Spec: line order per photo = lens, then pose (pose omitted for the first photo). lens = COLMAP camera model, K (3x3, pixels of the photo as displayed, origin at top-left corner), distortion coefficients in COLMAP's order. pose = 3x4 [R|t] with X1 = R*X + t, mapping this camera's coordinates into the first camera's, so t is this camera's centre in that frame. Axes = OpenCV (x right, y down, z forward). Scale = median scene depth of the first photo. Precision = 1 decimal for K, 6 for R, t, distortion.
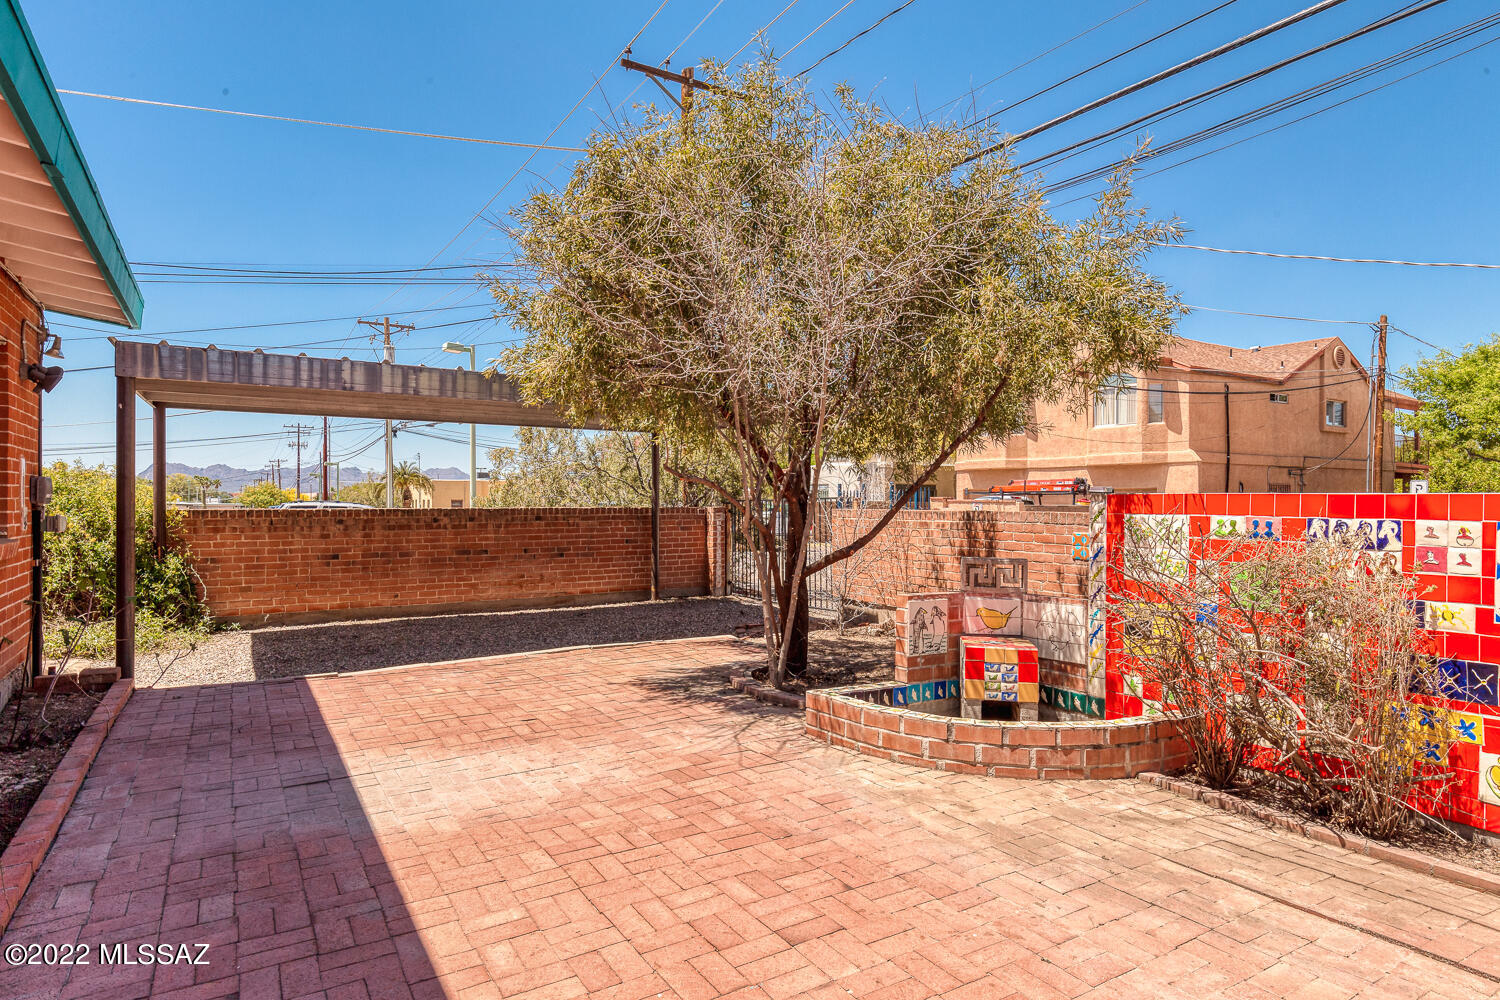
lens RADIAL K [[832.1, 0, 768.6], [0, 832.1, 503.7], [0, 0, 1]] dist [0.002839, -0.000951]
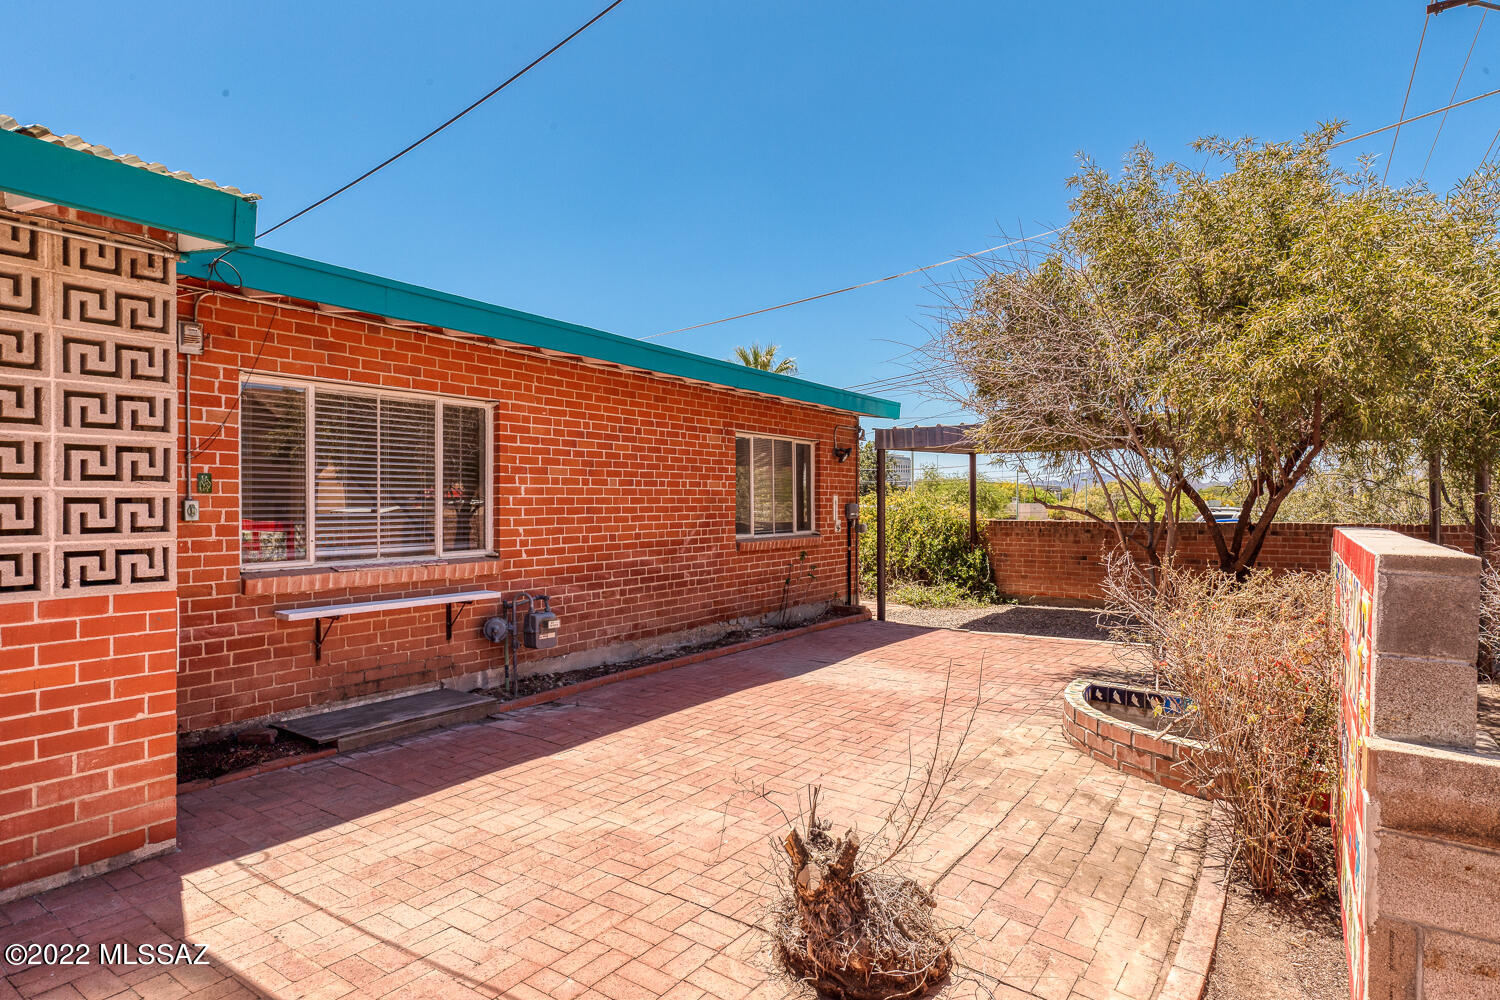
lens RADIAL K [[814.0, 0, 750.0], [0, 814.0, 500.0], [0, 0, 1]] dist [0.000965, -0.000795]
pose [[0.390988, -0.005731, -0.920378, 1.029140], [-0.003188, 0.999966, -0.007581, -0.035687], [0.920390, 0.005898, 0.390957, 0.057715]]
